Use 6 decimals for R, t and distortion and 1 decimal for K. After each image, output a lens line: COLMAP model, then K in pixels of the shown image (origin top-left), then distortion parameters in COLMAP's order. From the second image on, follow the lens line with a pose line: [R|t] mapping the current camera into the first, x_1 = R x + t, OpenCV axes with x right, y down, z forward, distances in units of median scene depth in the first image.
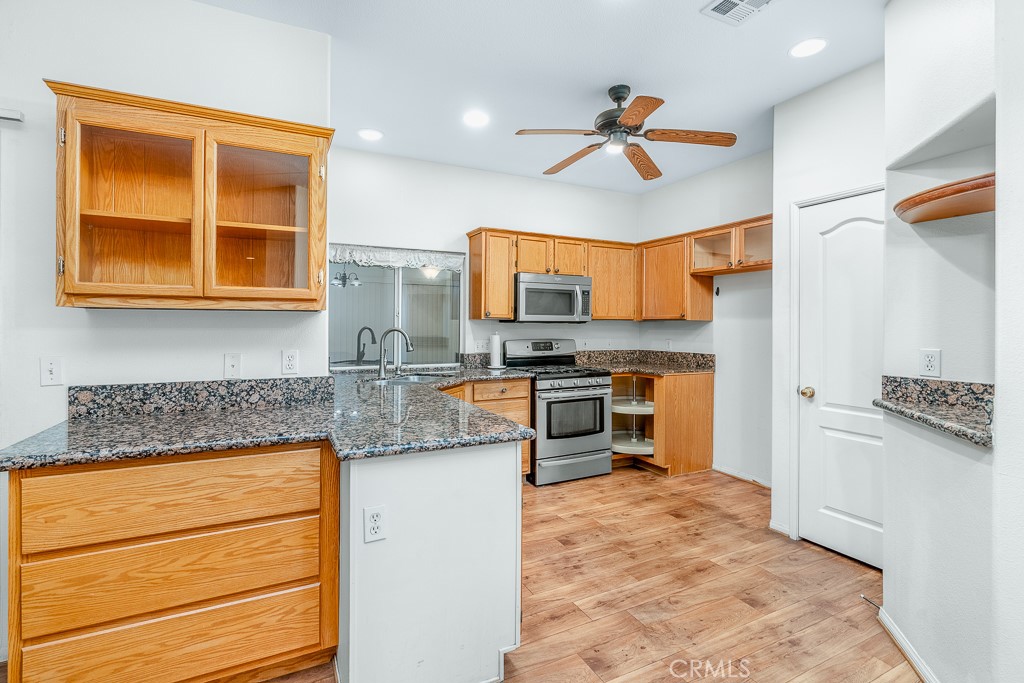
lens RADIAL K [[470.5, 0, 512.1], [0, 470.5, 325.8], [0, 0, 1]] dist [0.000744, 0.000178]
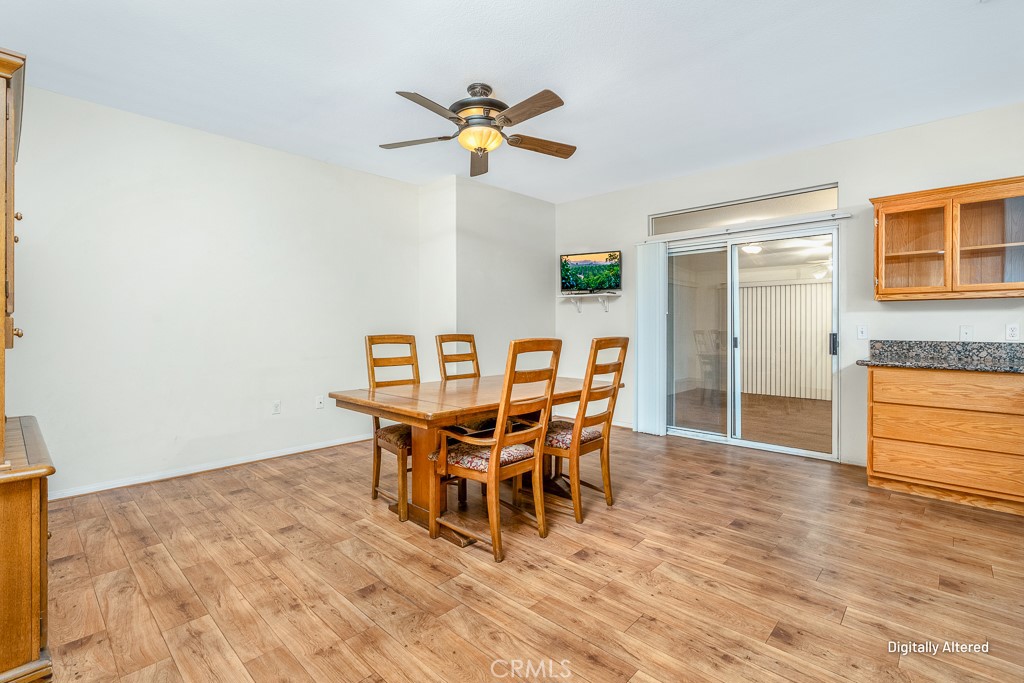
lens RADIAL K [[470.5, 0, 512.1], [0, 470.5, 325.8], [0, 0, 1]] dist [0.000744, 0.000178]
pose [[0.341119, -0.003080, -0.940015, 0.441028], [0.000344, 0.999995, -0.003151, 0.071246], [0.940020, 0.000752, 0.341118, -1.134837]]
